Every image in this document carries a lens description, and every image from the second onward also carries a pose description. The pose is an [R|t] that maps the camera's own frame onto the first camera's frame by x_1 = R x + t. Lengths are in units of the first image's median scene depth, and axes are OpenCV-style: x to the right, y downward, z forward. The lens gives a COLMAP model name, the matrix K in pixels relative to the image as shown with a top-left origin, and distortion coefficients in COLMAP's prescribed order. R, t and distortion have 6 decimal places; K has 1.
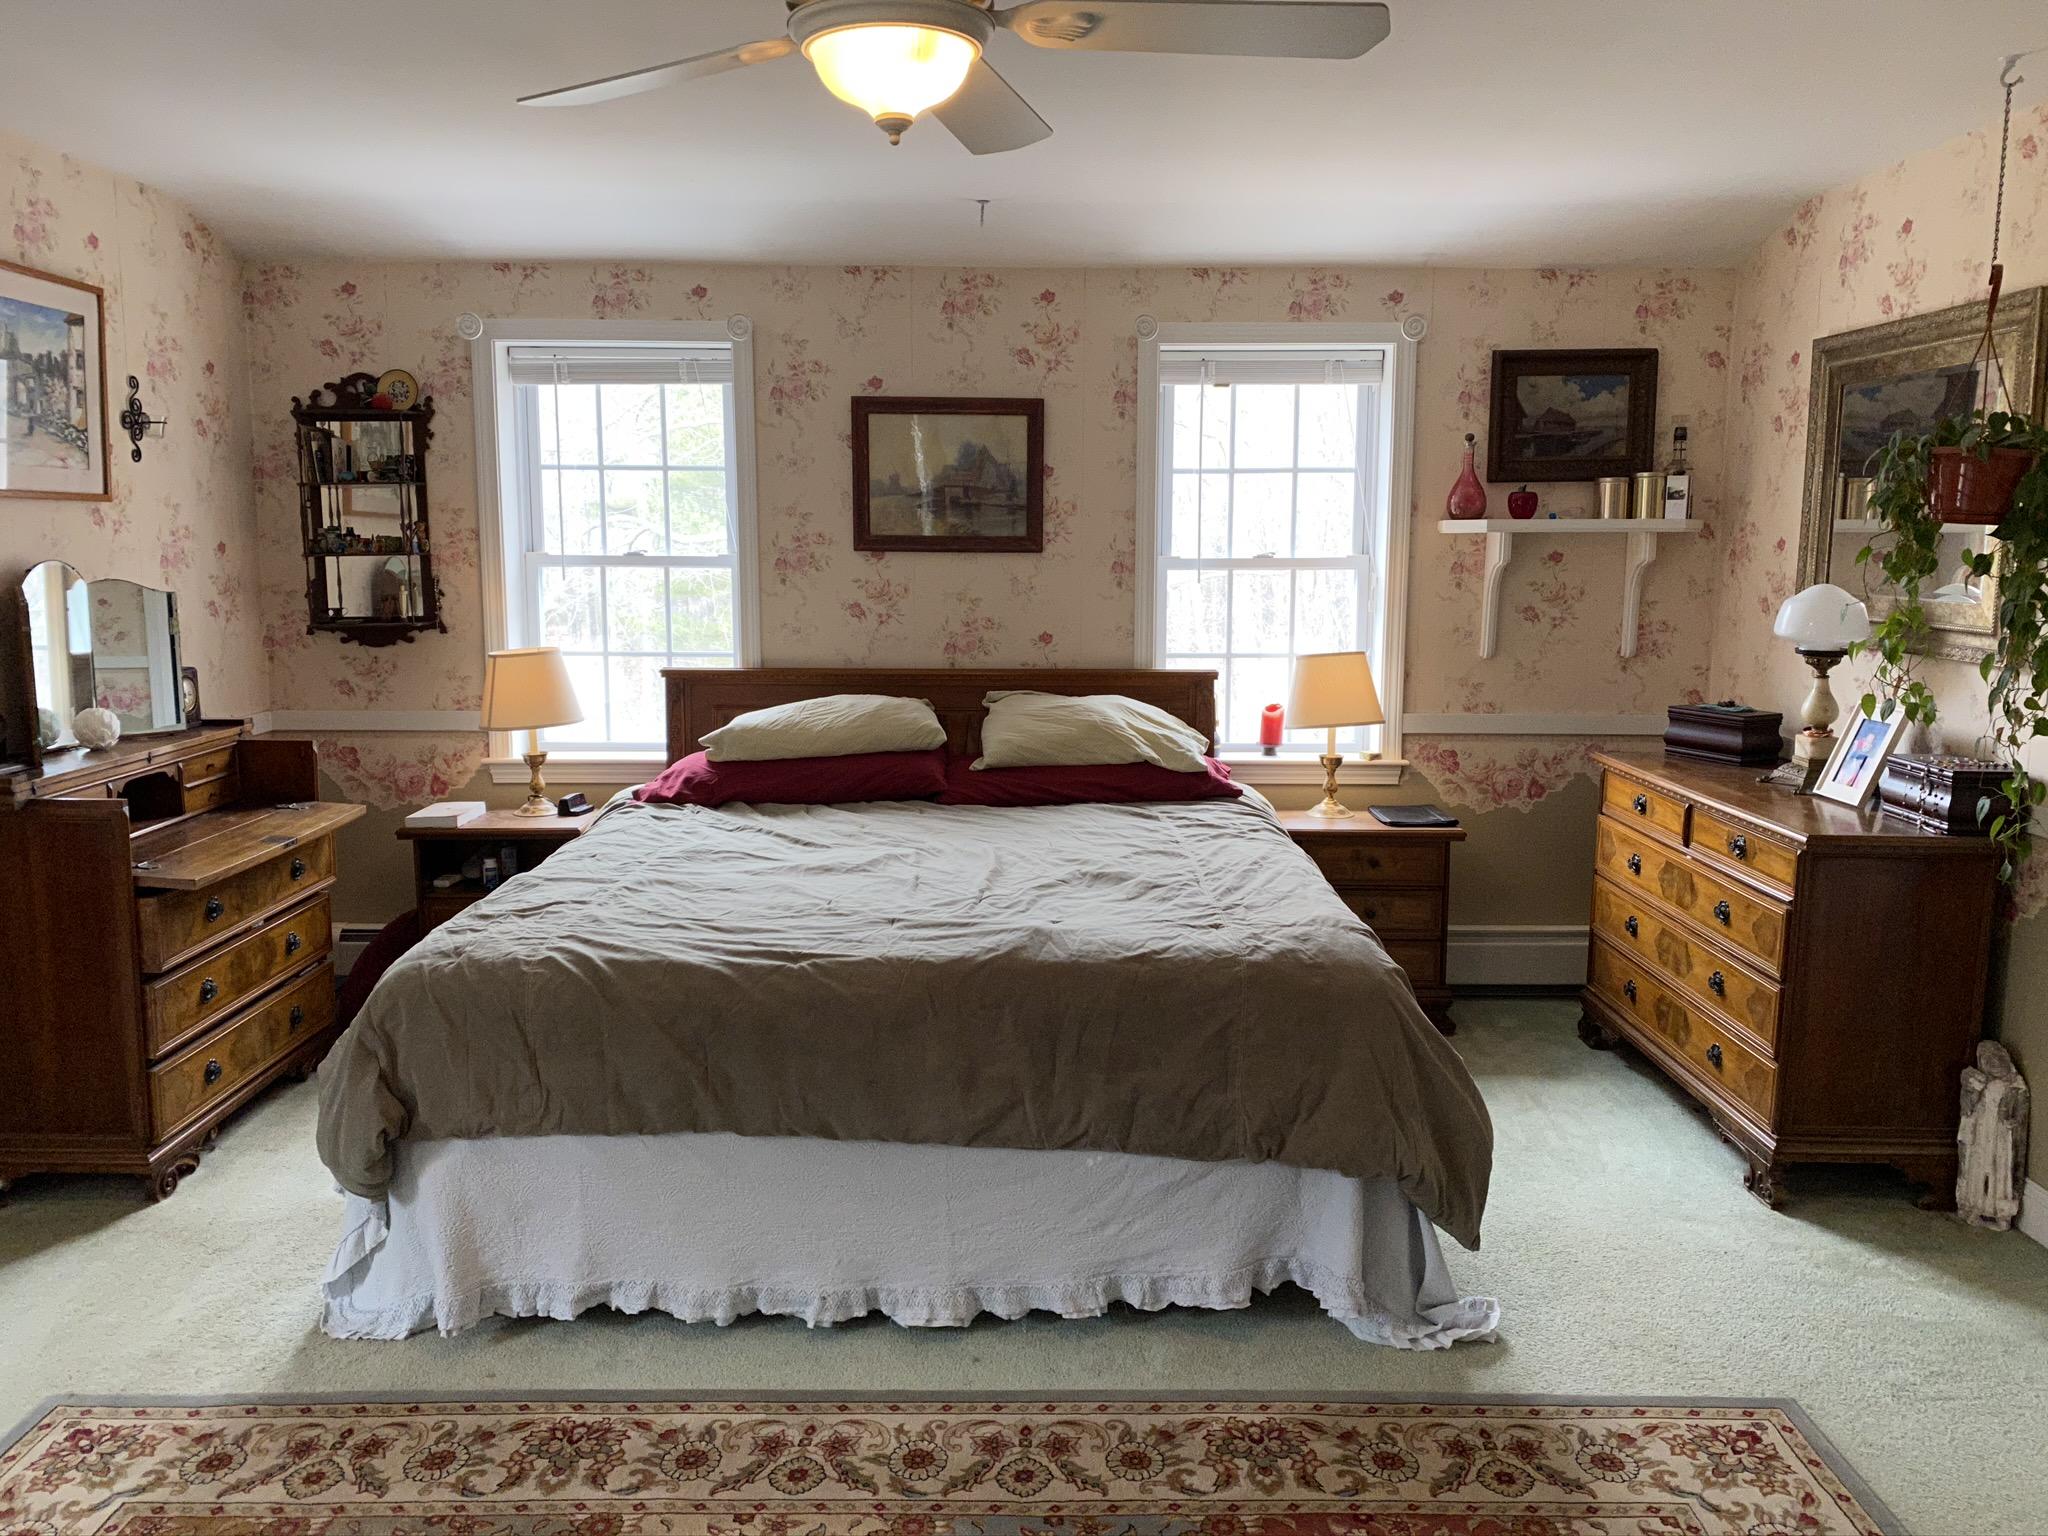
lens RADIAL K [[1573.0, 0, 1022.5], [0, 1573.0, 846.9], [0, 0, 1]] dist [0.062898, -0.058884]
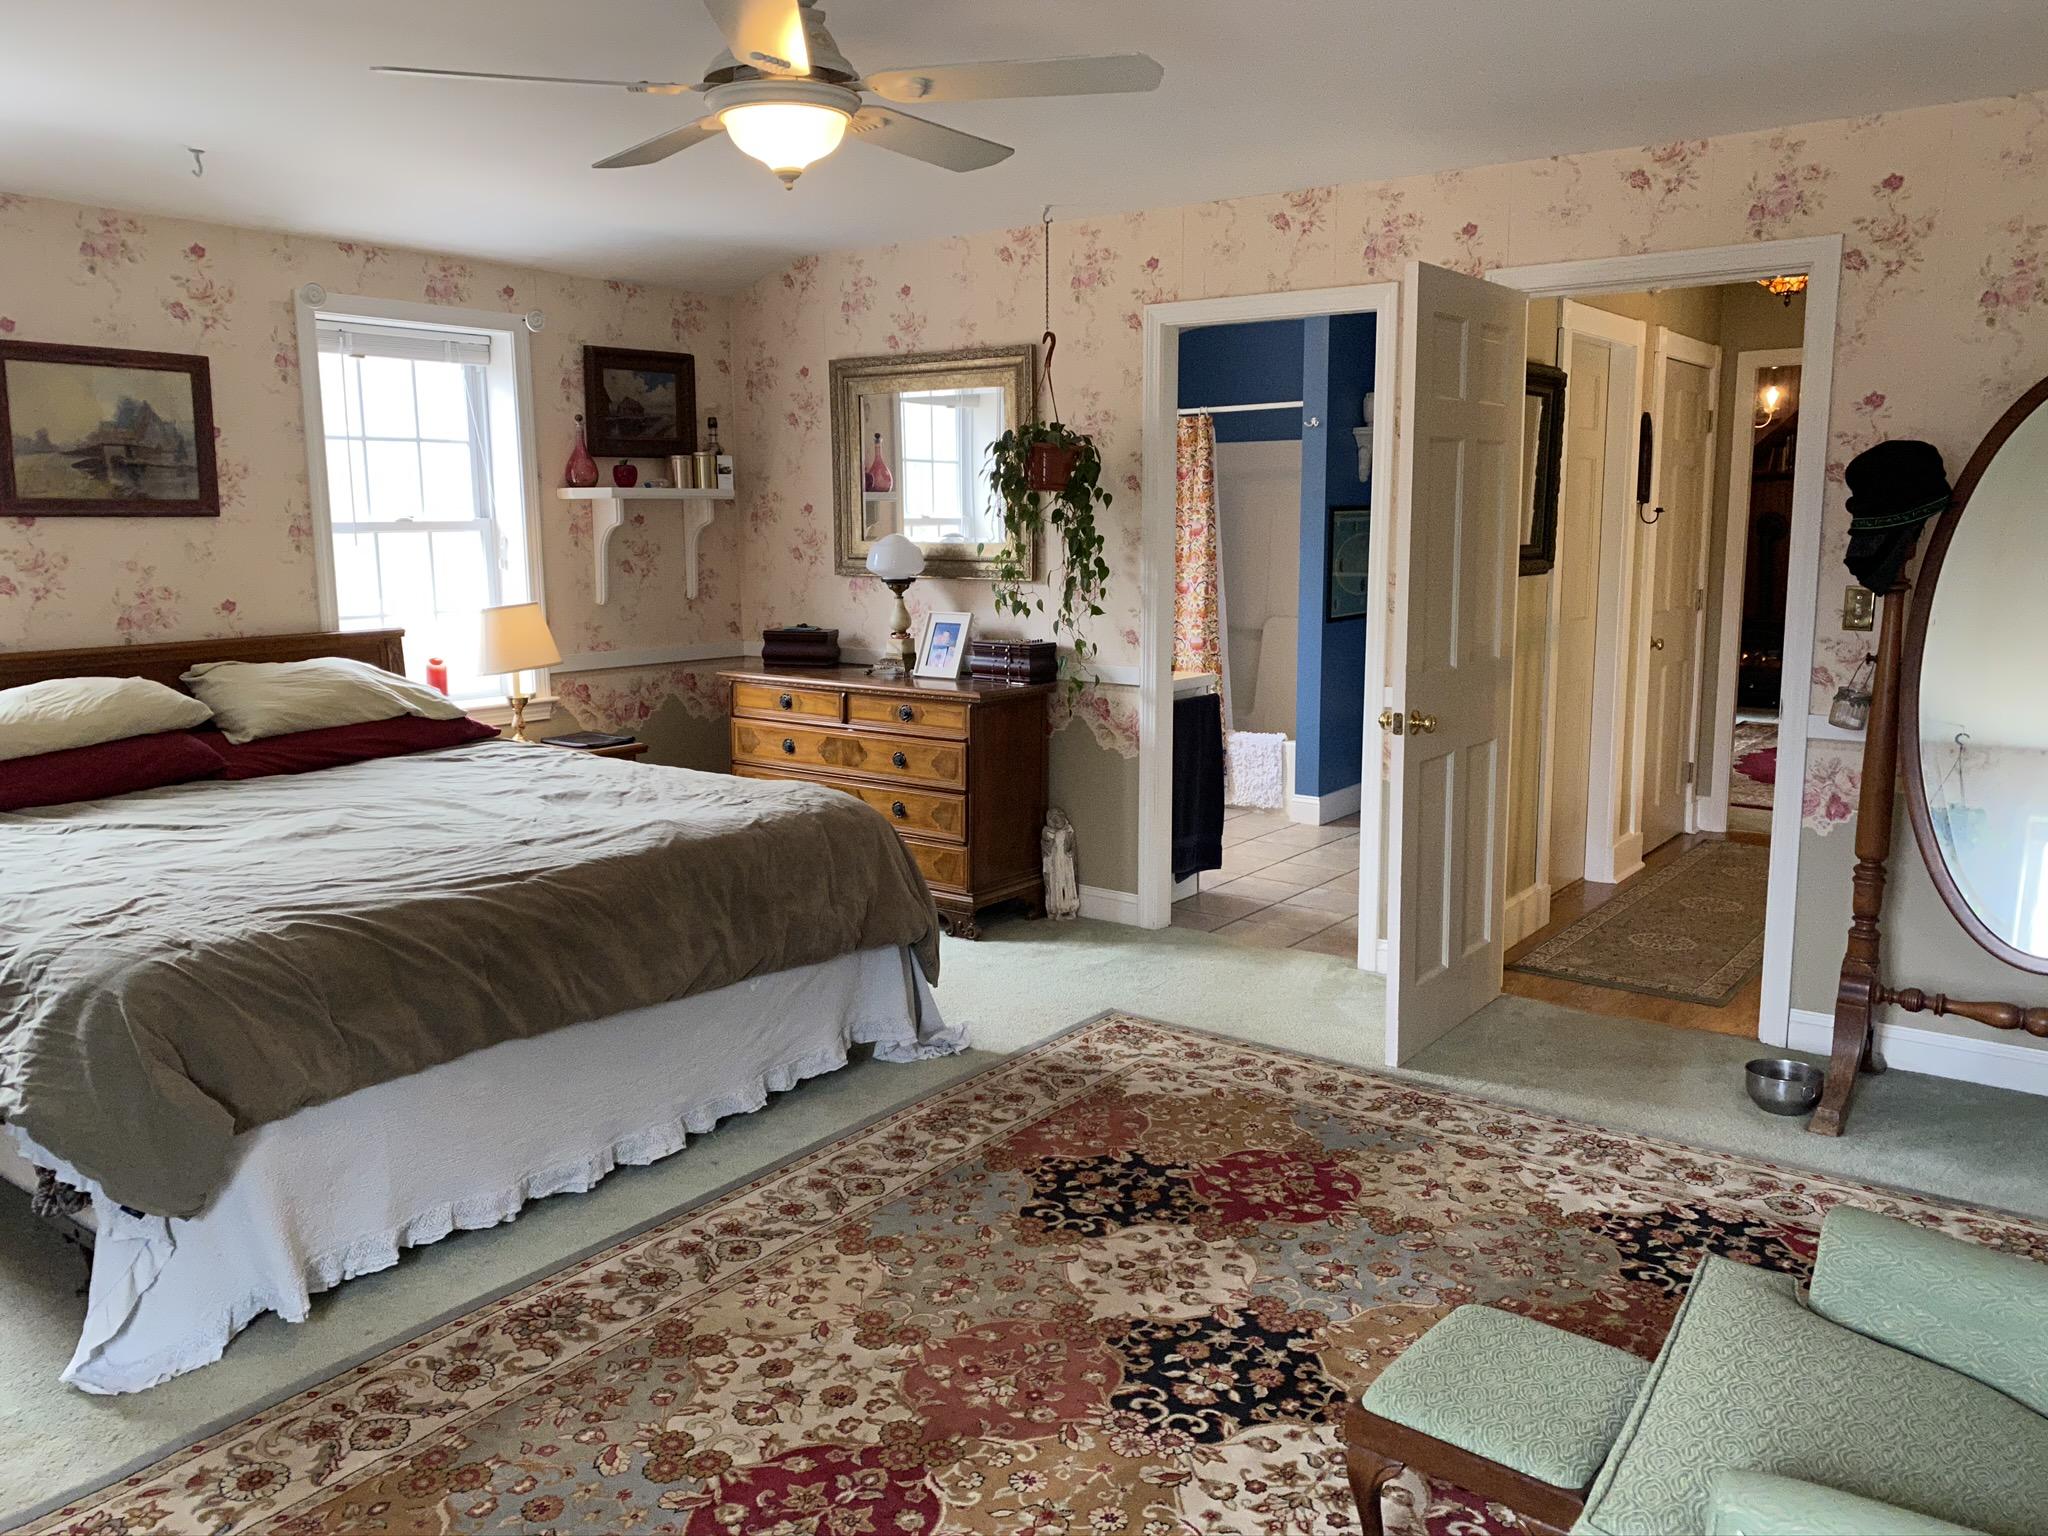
lens RADIAL K [[1560.9, 0, 1022.5], [0, 1560.9, 865.1], [0, 0, 1]] dist [0.113489, -0.098354]
pose [[0.603062, -0.187087, 0.775445, -0.508487], [0.171106, 0.979820, 0.103326, 0.005934], [-0.779127, 0.070371, 0.622903, 0.019400]]
